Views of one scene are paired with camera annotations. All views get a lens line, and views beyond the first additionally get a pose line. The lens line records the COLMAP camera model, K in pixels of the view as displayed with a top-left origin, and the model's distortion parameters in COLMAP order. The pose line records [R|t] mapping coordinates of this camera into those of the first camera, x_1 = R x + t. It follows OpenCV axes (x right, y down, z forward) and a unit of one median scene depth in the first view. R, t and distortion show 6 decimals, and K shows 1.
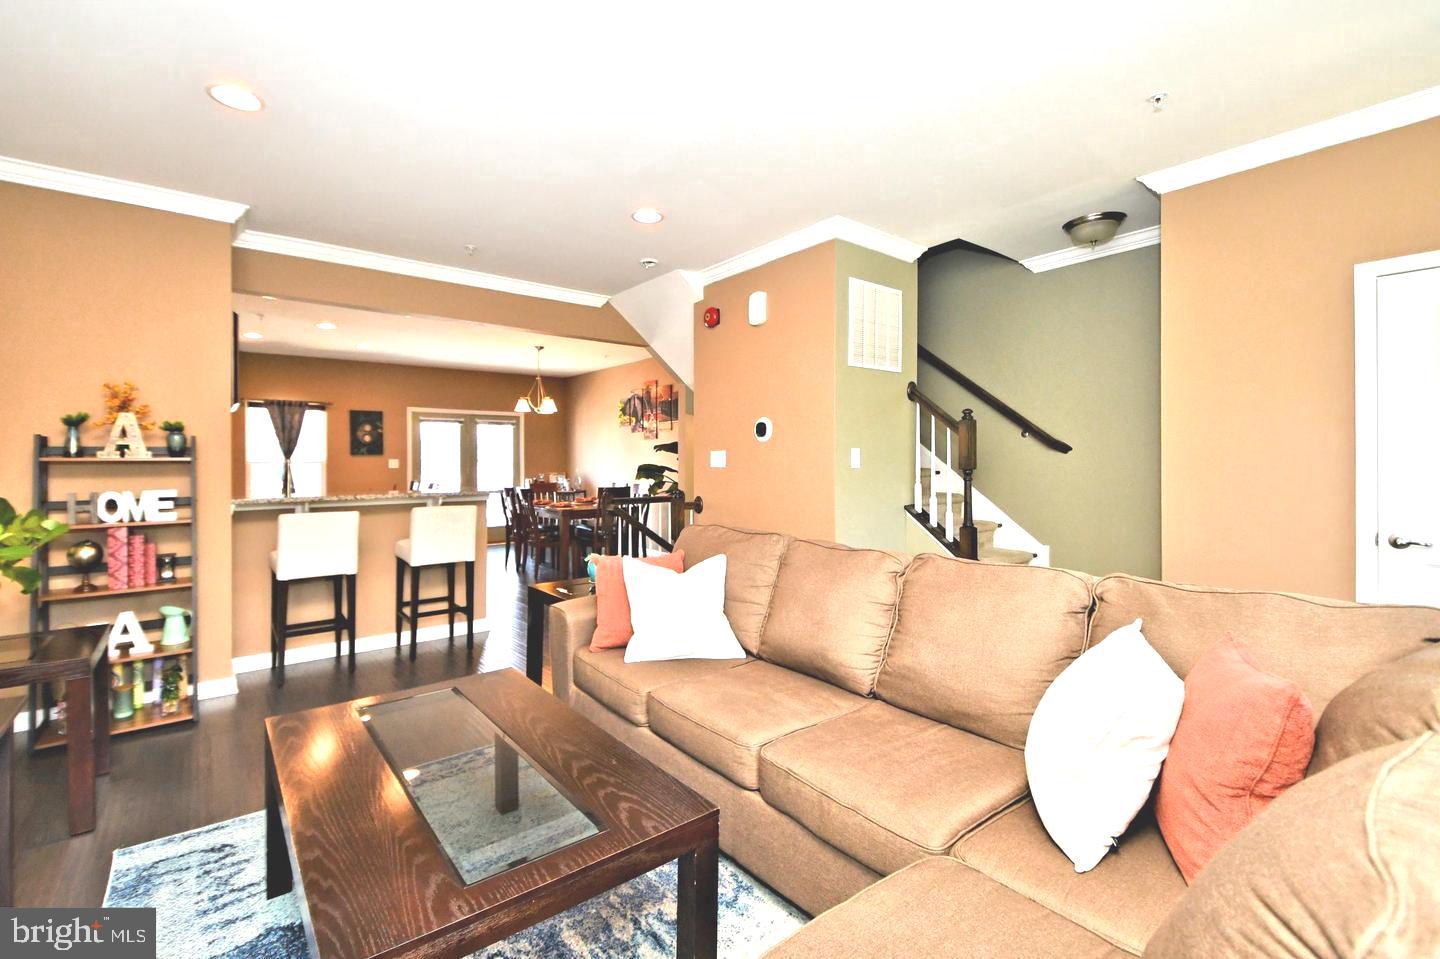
lens RADIAL K [[631.8, 0, 681.0], [0, 631.8, 475.8], [0, 0, 1]] dist [-0.000529, -0.000323]
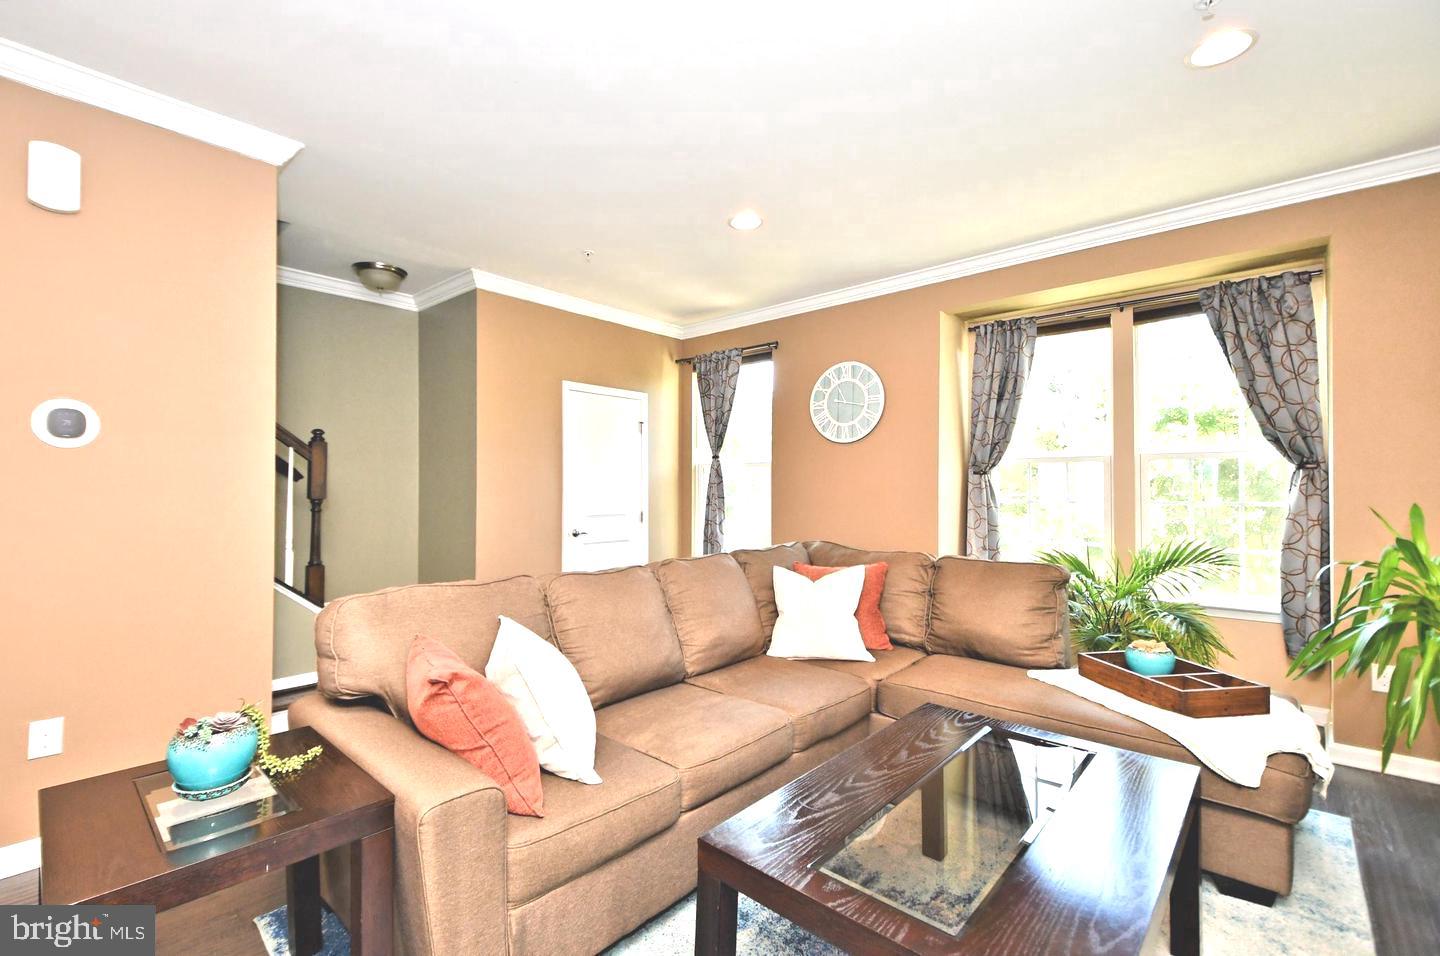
lens RADIAL K [[616.7, 0, 714.7], [0, 616.7, 485.3], [0, 0, 1]] dist [0.000860, 0.000069]
pose [[-0.191169, 0.015649, 0.981432, -0.430714], [0.024057, 0.999647, -0.011253, -0.006258], [-0.981262, 0.021460, -0.191478, 0.565363]]
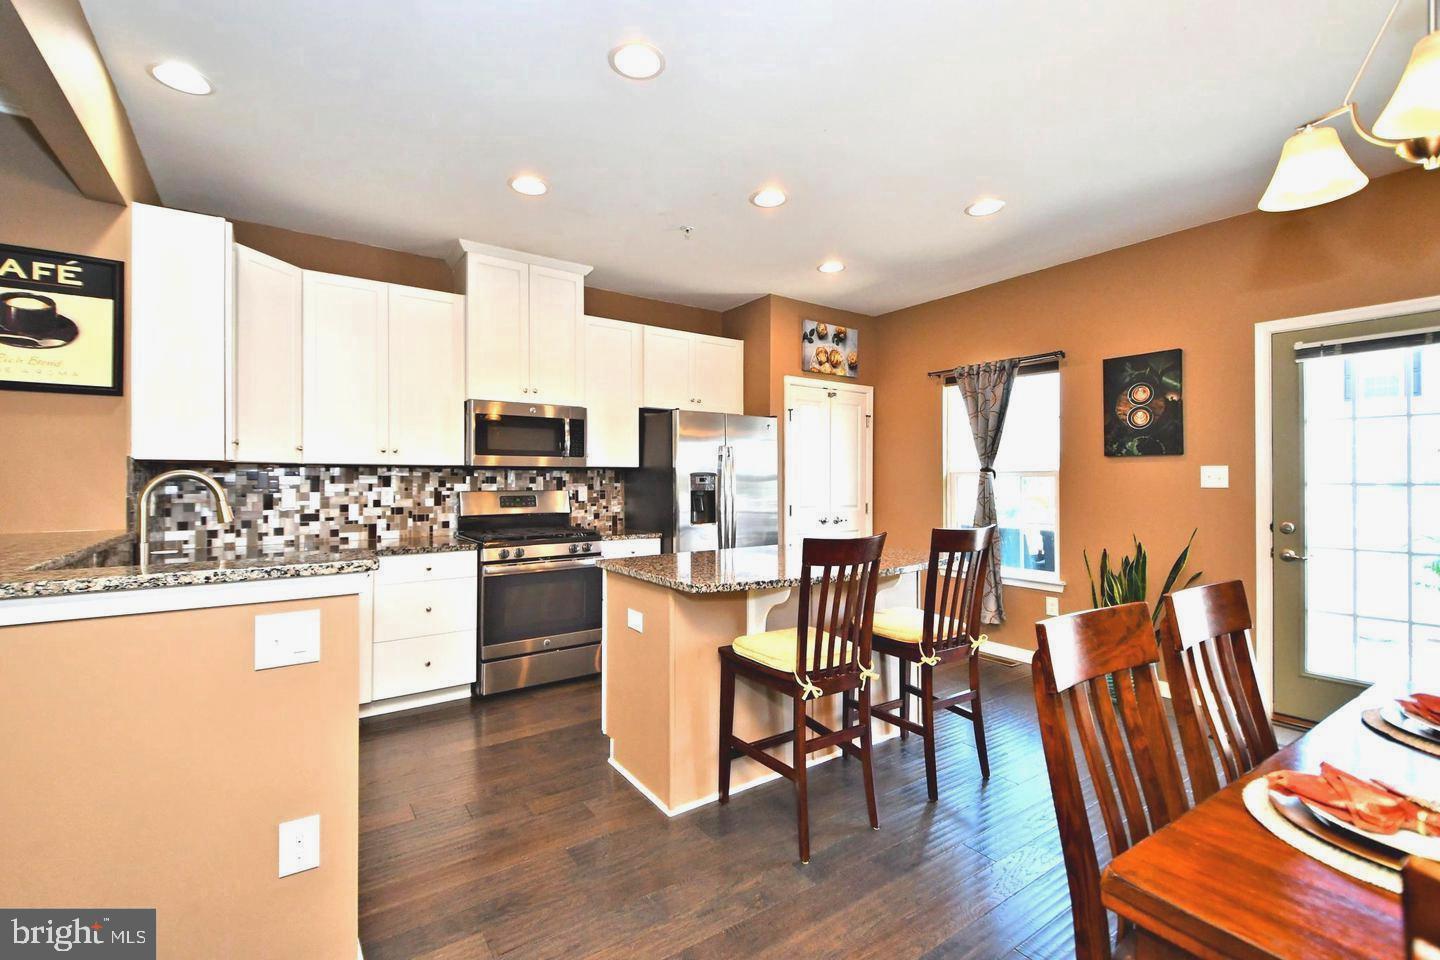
lens RADIAL K [[633.4, 0, 720.9], [0, 633.4, 471.1], [0, 0, 1]] dist [0.031568, -0.018499]
pose [[-0.027074, -0.000608, -0.999633, -0.092984], [-0.020673, 0.999786, -0.000049, -0.033223], [0.999420, 0.020664, -0.027081, 1.469976]]
